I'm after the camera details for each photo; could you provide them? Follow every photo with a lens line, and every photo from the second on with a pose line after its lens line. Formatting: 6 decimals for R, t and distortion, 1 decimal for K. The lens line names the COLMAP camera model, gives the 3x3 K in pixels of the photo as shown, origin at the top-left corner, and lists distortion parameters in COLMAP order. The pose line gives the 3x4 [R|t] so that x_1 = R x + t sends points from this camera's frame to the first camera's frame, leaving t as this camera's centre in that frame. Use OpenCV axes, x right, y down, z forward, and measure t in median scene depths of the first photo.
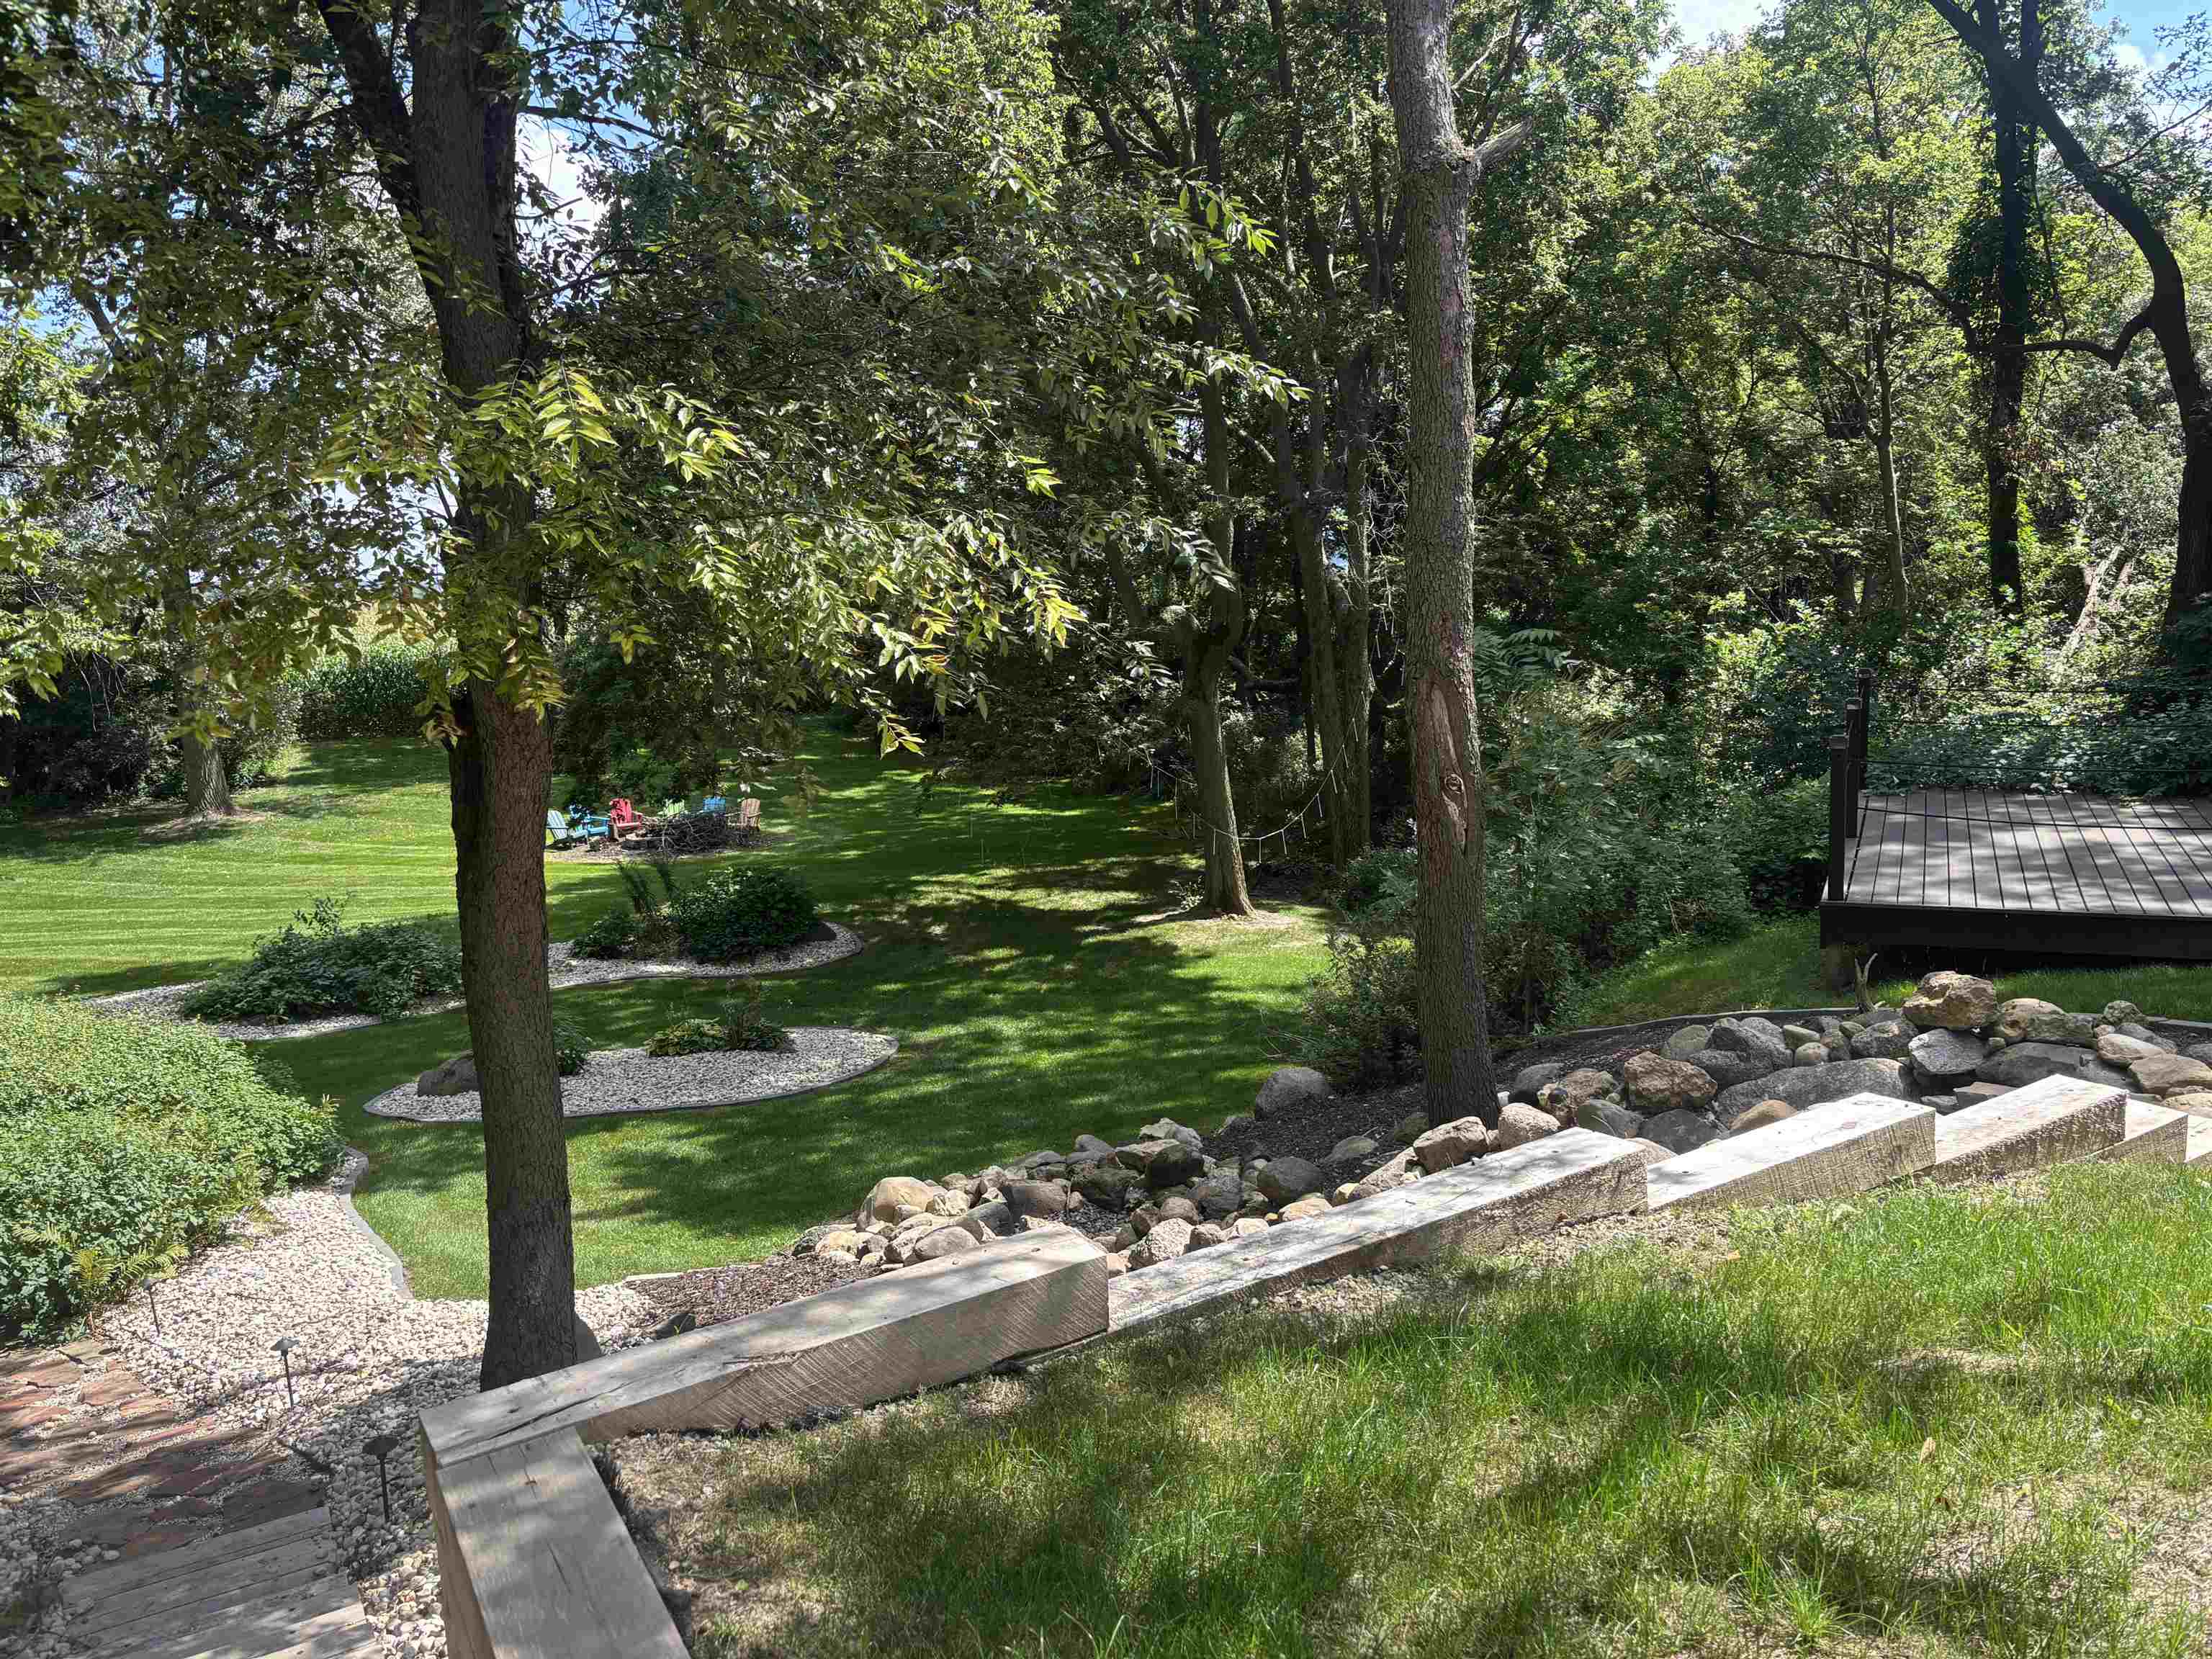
lens RADIAL K [[1663.6, 0, 1106.0], [0, 1663.6, 829.5], [0, 0, 1]] dist [0.012792, -0.002397]
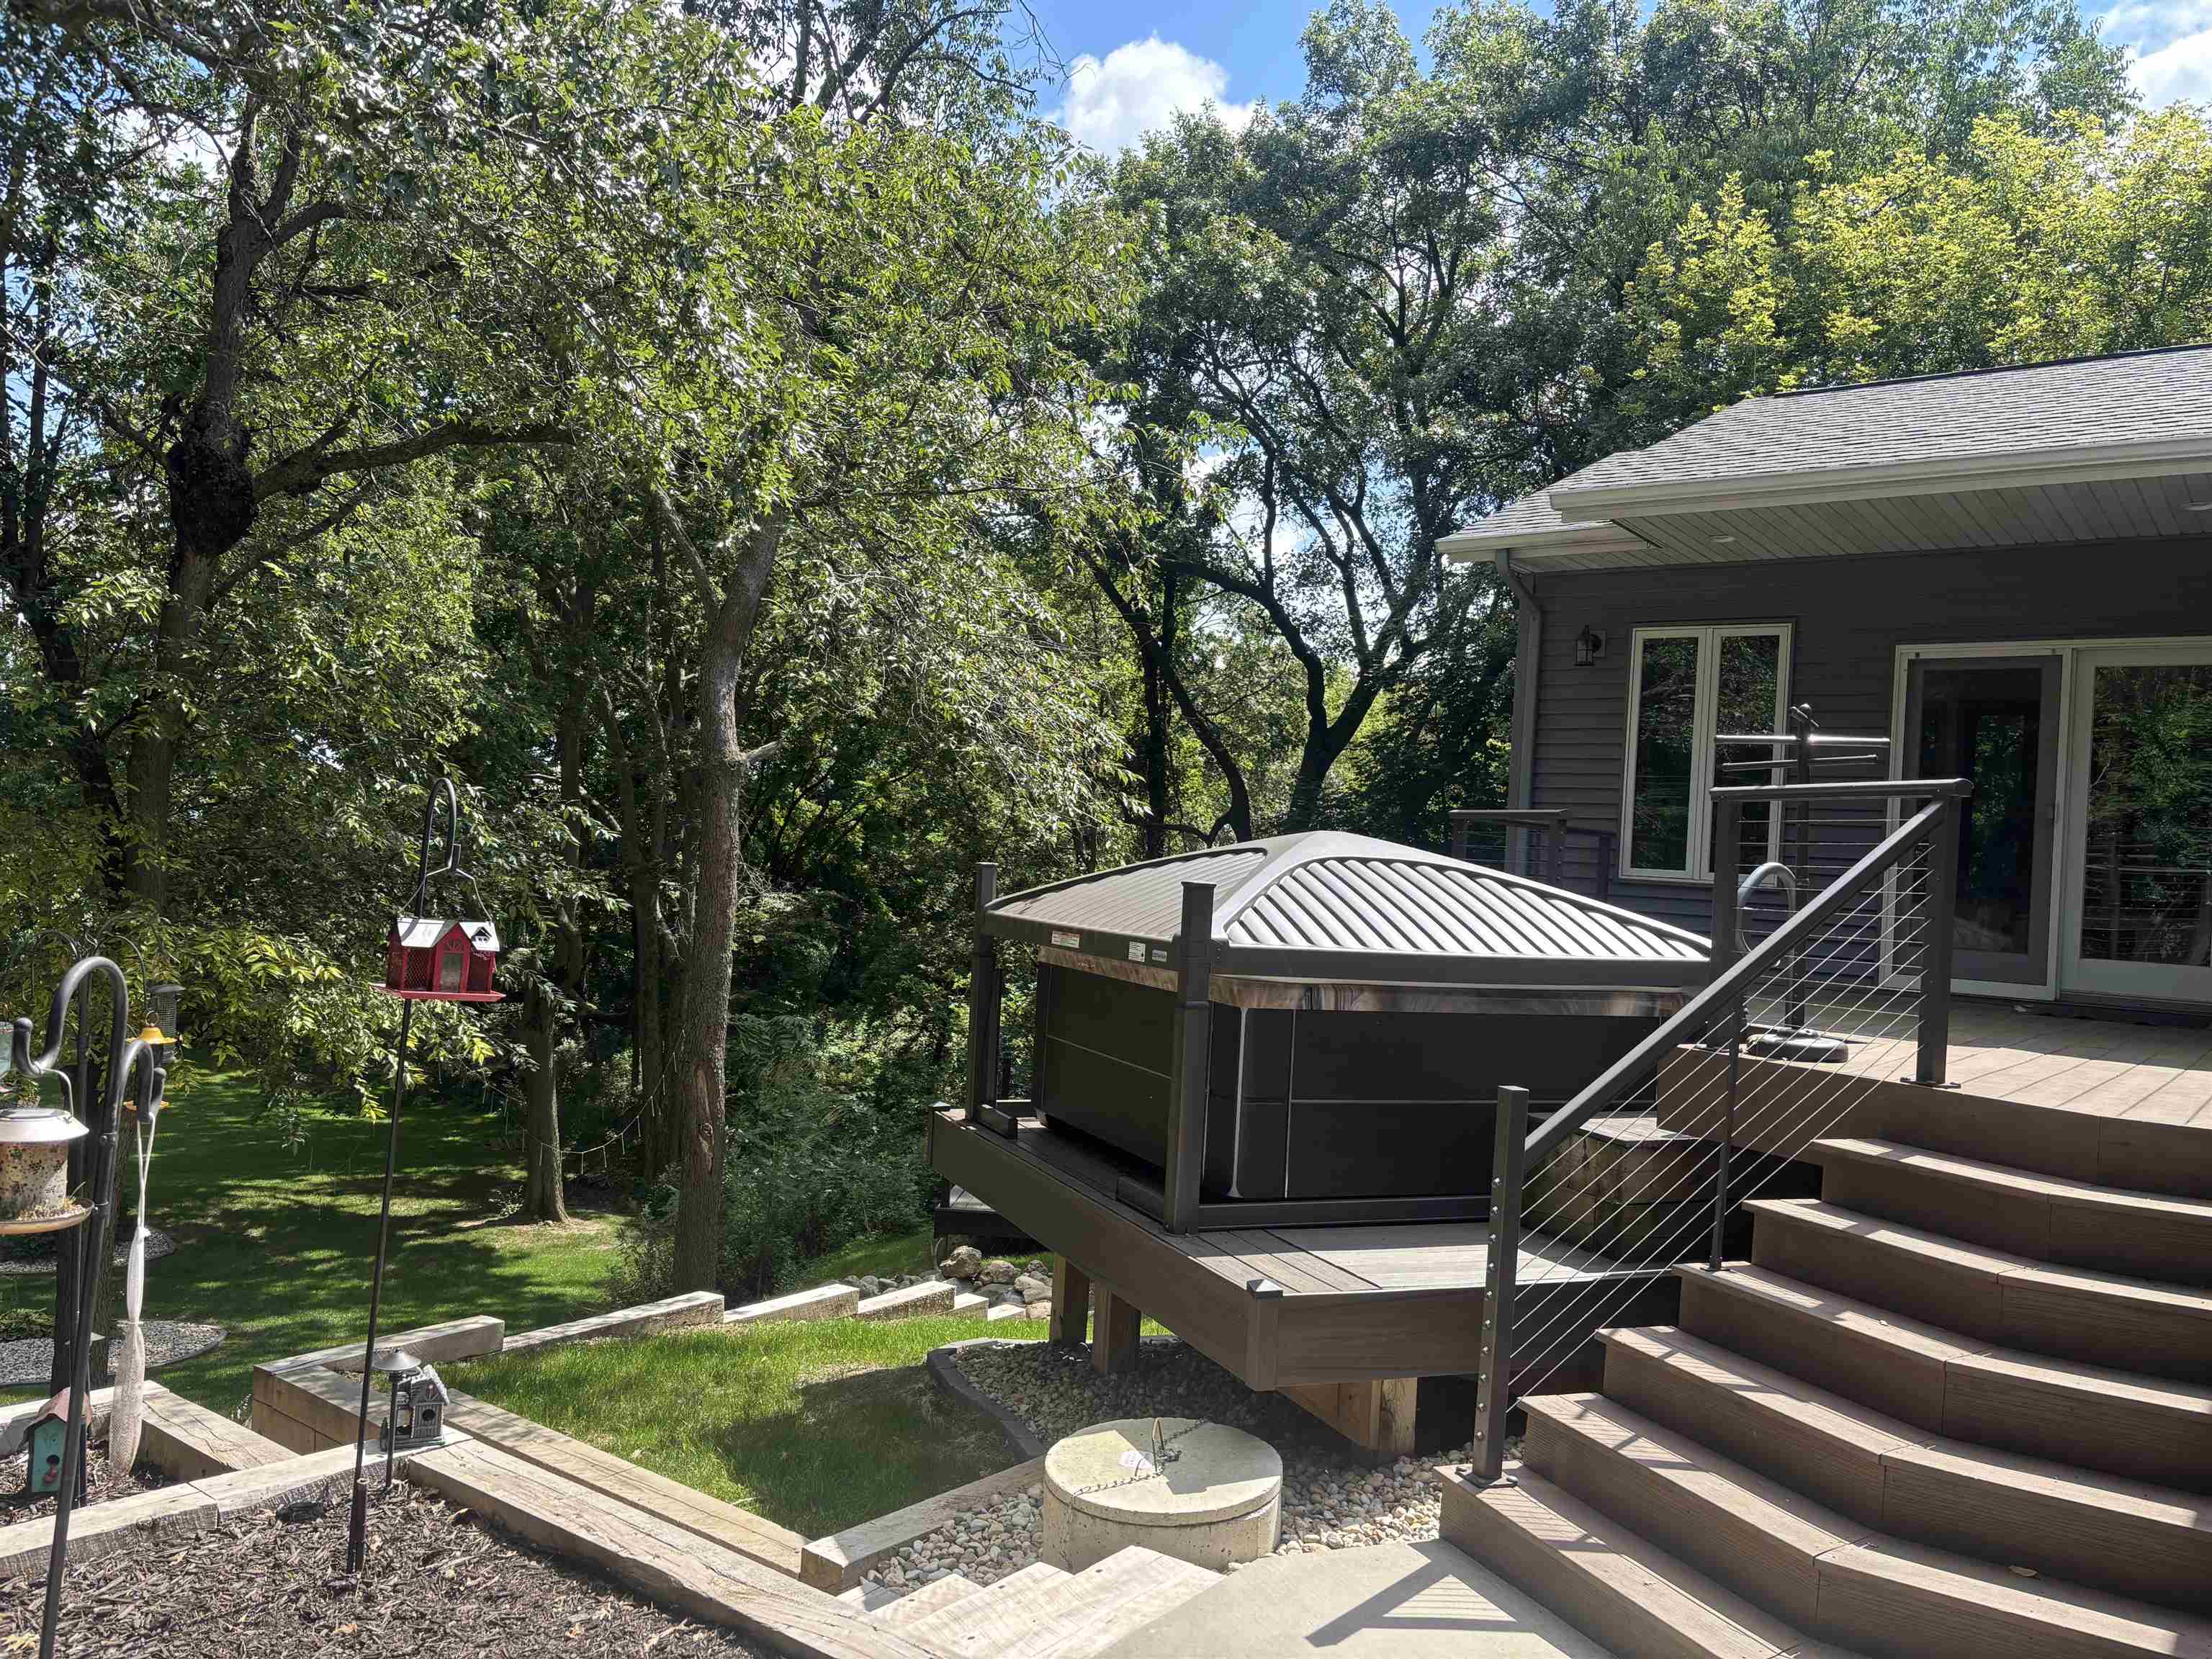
lens RADIAL K [[1663.6, 0, 1106.0], [0, 1663.6, 829.5], [0, 0, 1]] dist [0.012792, -0.002397]
pose [[0.923587, 0.102936, 0.369311, -0.021349], [-0.032488, 0.980830, -0.192136, -0.005273], [-0.382009, 0.165456, 0.909227, -0.236329]]
